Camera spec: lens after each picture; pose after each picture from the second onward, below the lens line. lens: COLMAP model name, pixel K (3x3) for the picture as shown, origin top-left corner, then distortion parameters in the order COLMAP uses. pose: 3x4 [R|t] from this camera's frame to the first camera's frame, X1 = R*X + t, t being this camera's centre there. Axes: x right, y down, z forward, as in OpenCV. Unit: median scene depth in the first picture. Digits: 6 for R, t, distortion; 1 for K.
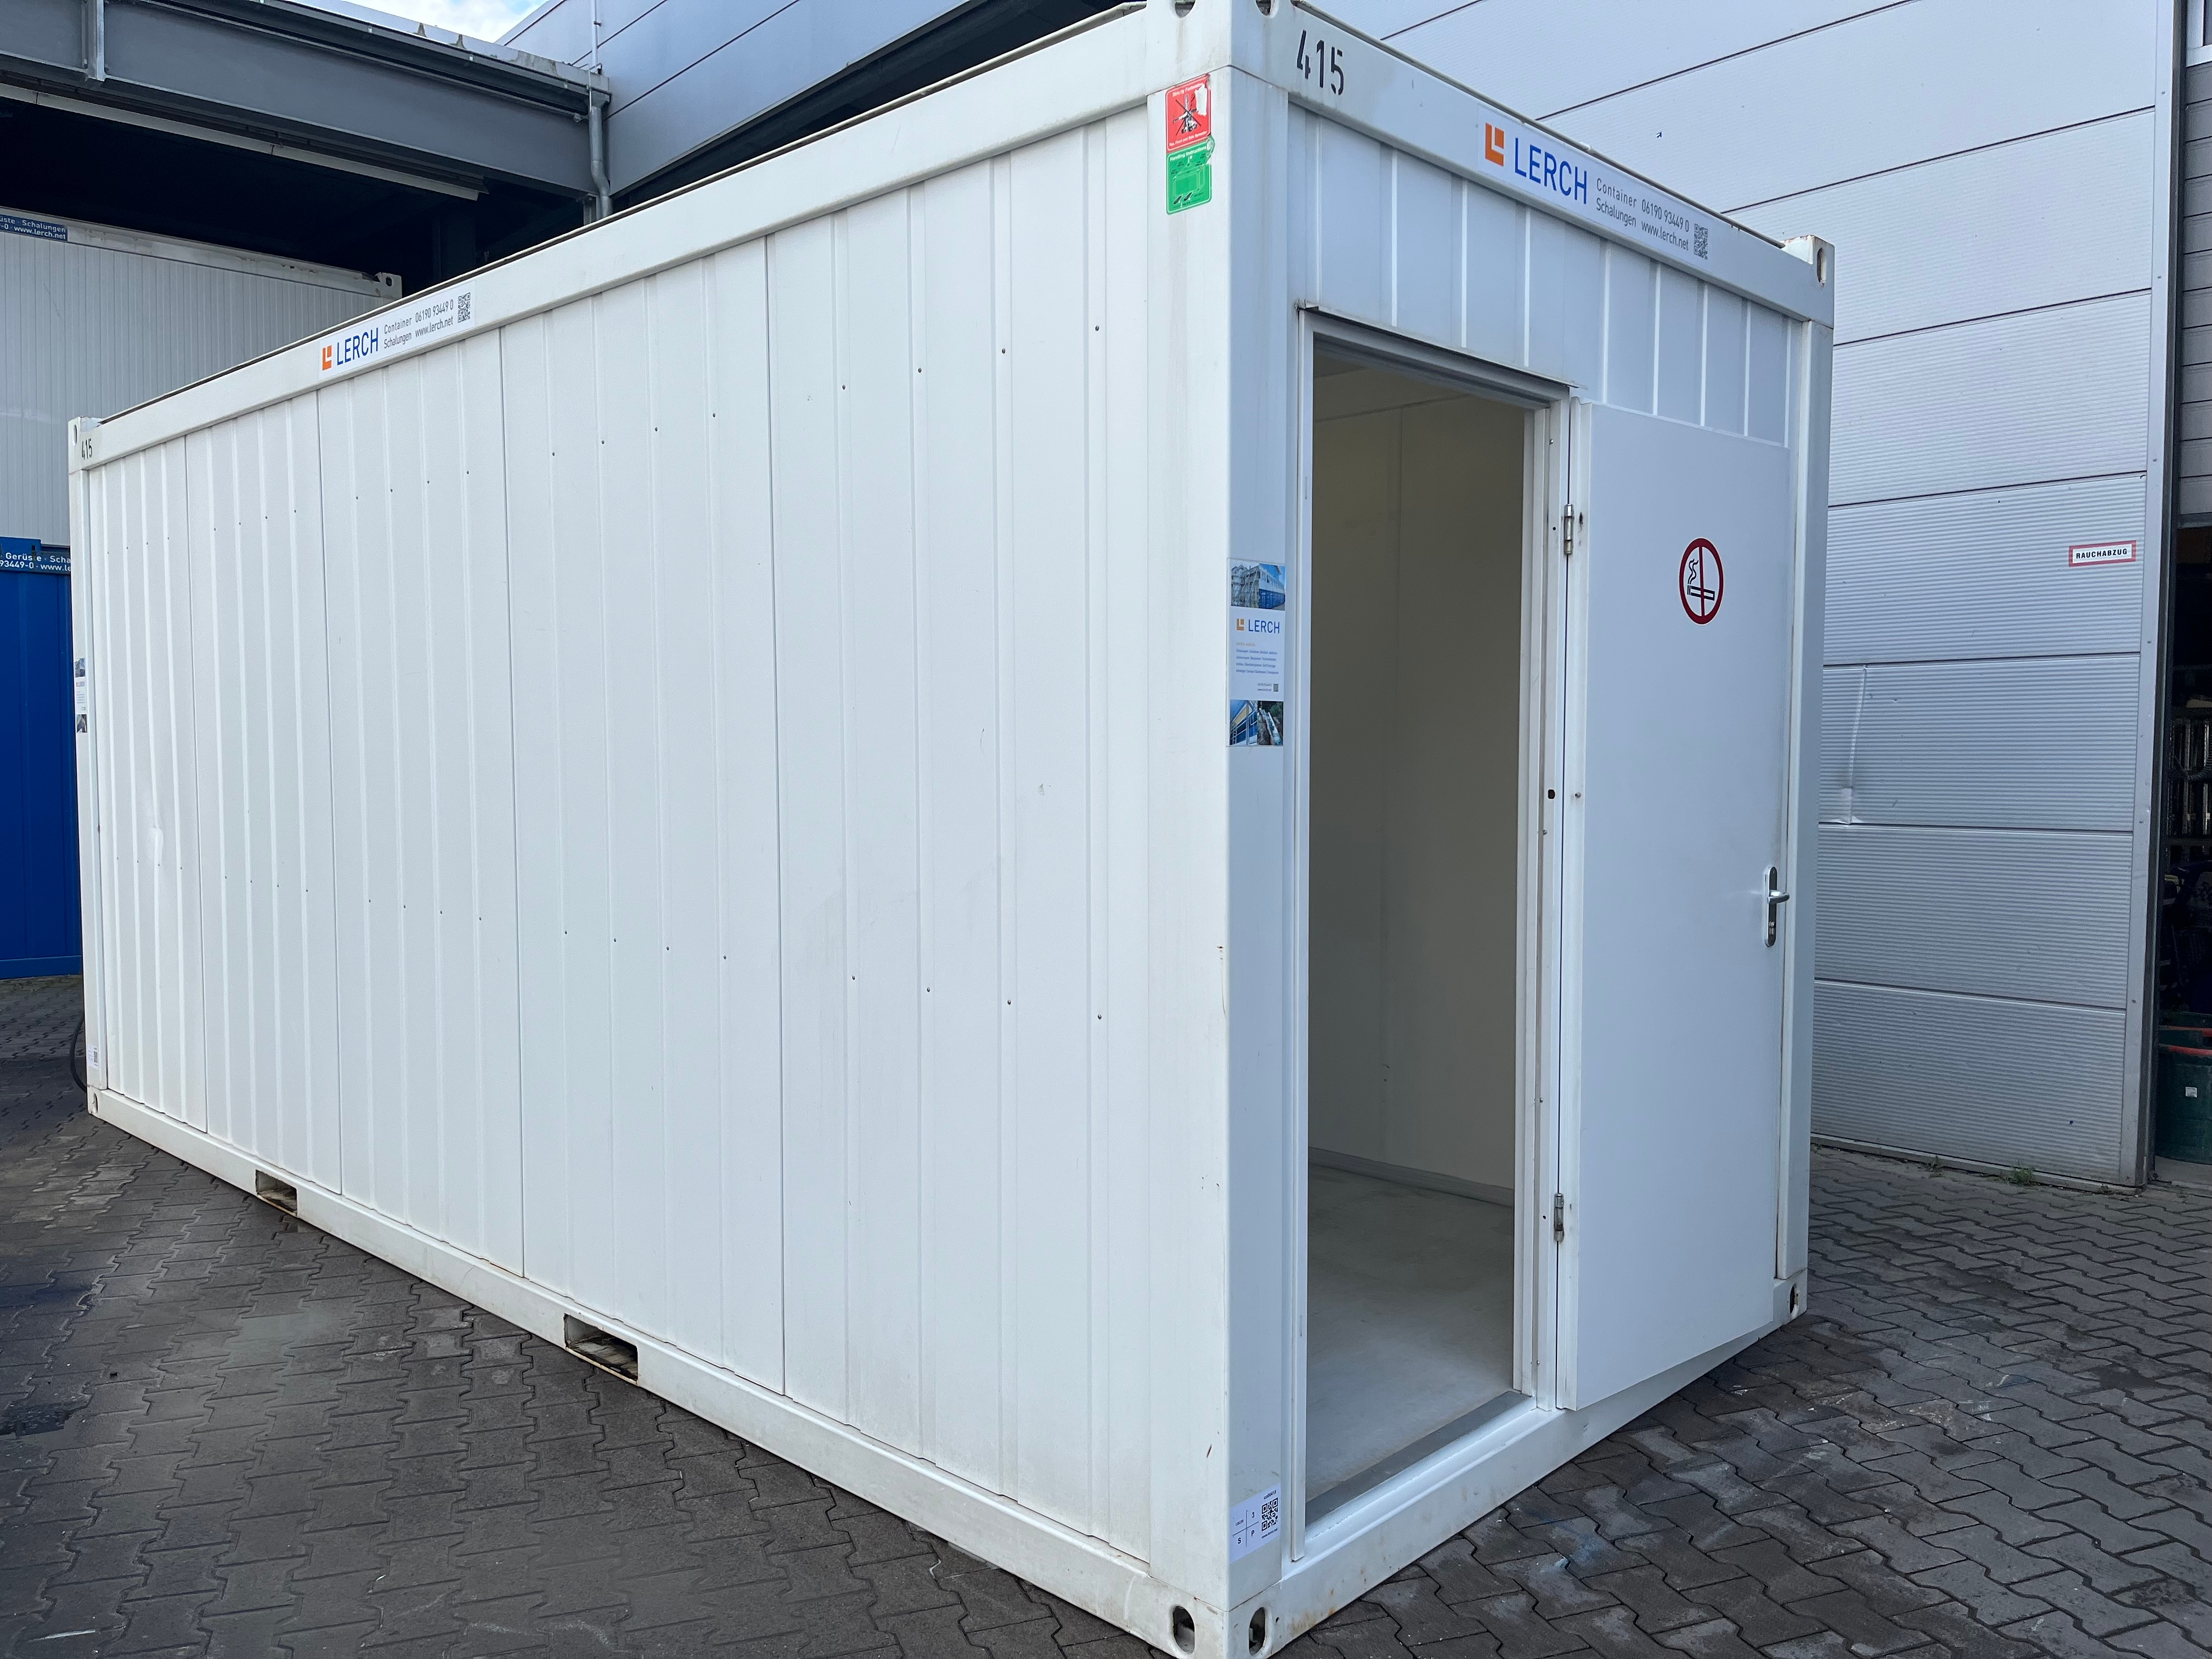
lens RADIAL K [[1664.1, 0, 1097.0], [0, 1664.1, 860.2], [0, 0, 1]] dist [0.003484, -0.076234]
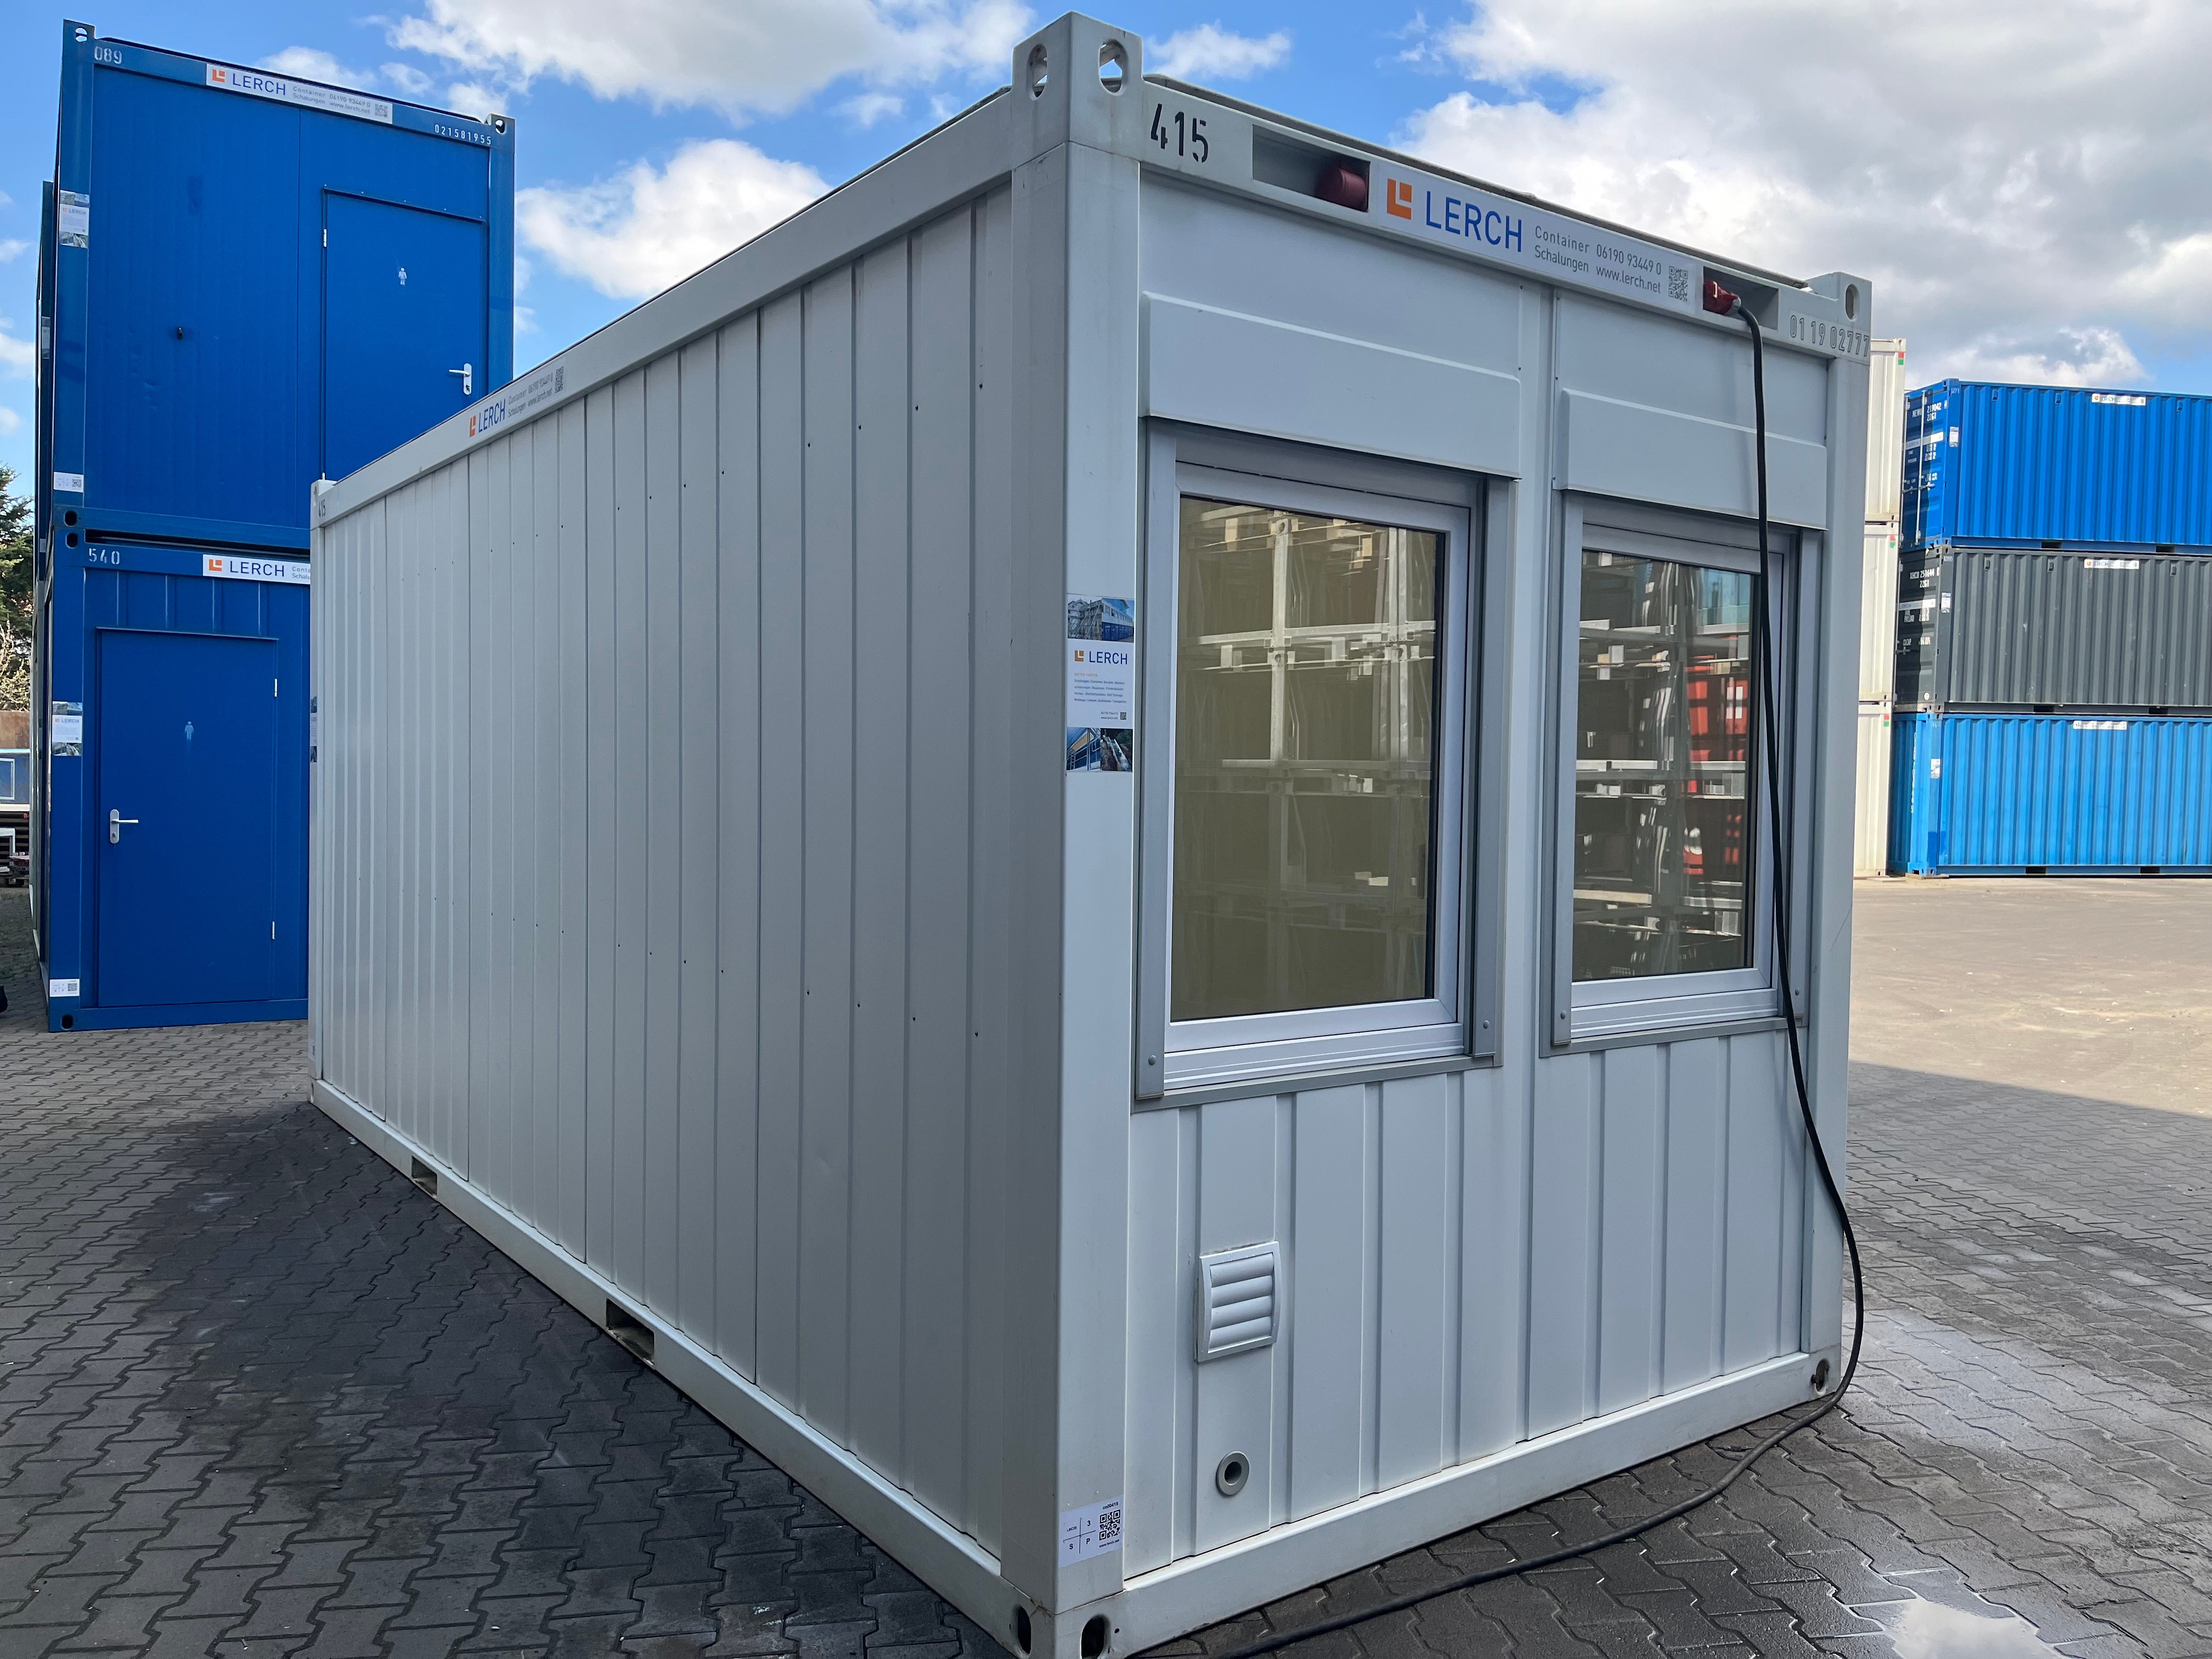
lens RADIAL K [[1689.4, 0, 1106.0], [0, 1689.4, 829.5], [0, 0, 1]] dist [-0.102321, 0.240122]
pose [[0.984177, 0.022126, -0.175800, 0.237659], [-0.031384, 0.998253, -0.050056, 0.017226], [0.174385, 0.054782, 0.983152, -0.032672]]
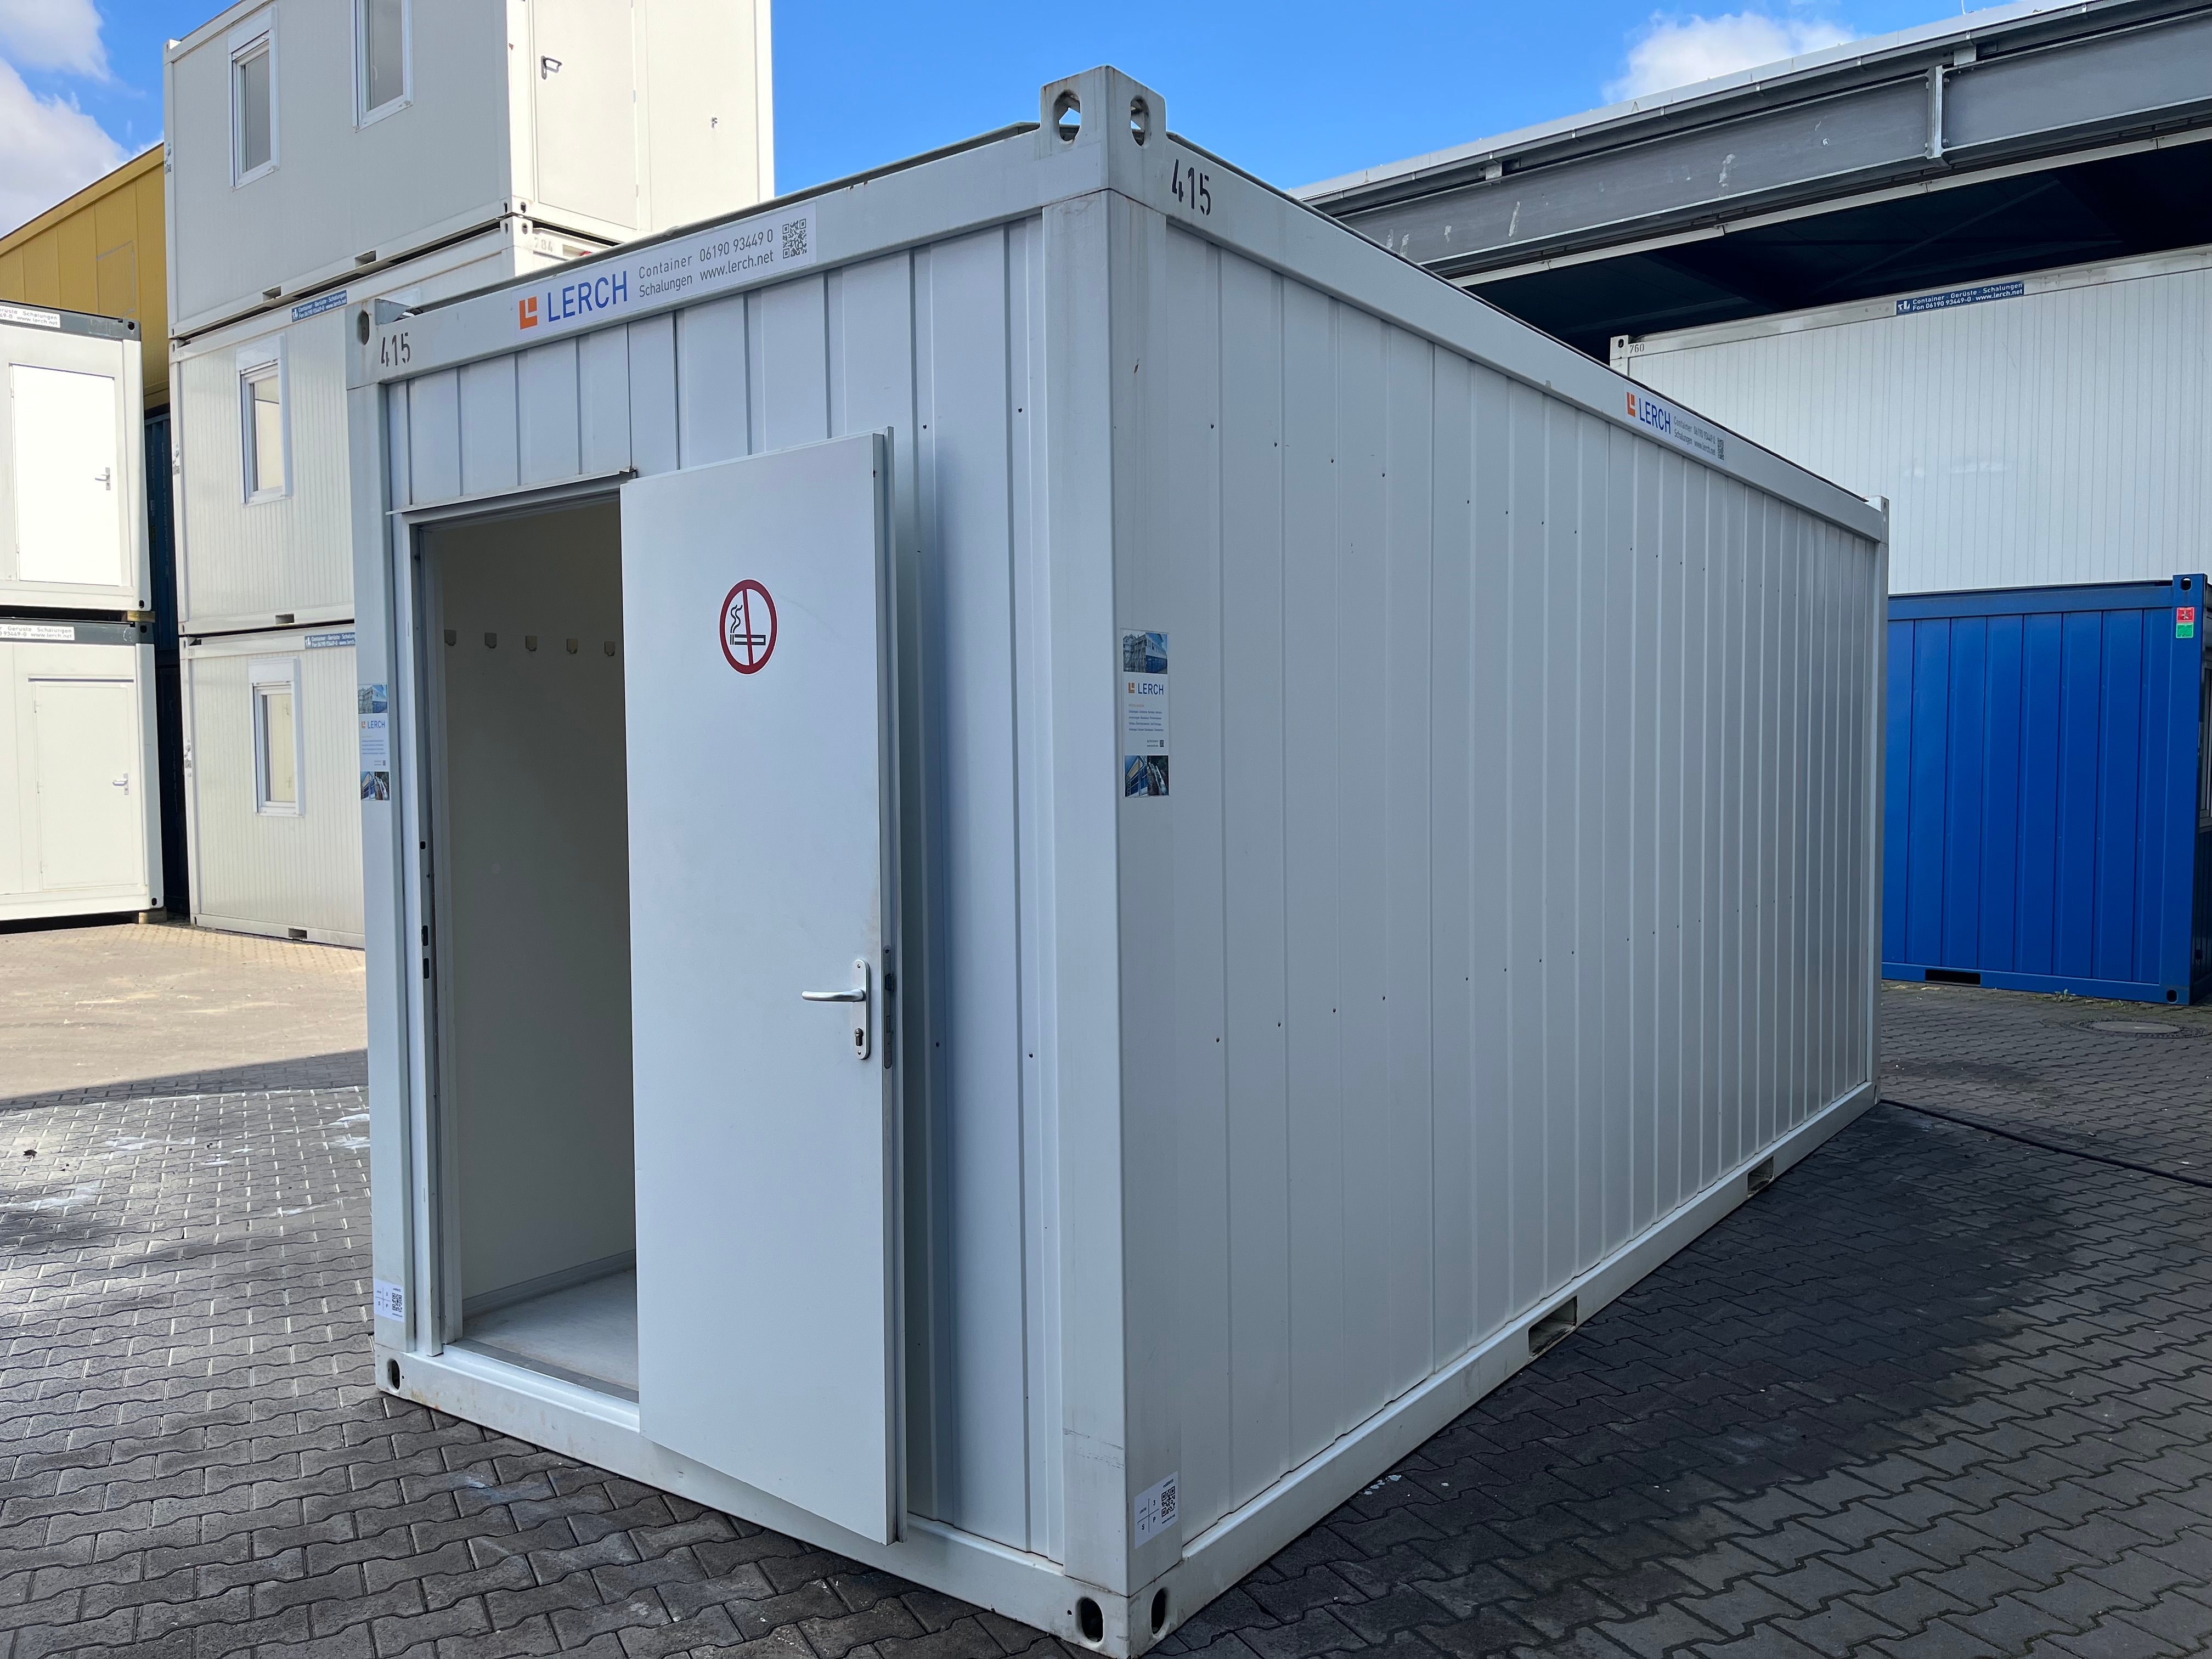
lens RADIAL K [[1714.4, 0, 1109.7], [0, 1714.4, 887.2], [0, 0, 1]] dist [0.004388, 0.000400]
pose [[0.141343, 0.059108, -0.988195, 1.492258], [-0.074409, 0.996027, 0.048934, -0.096798], [0.987160, 0.066614, 0.145179, 1.197858]]
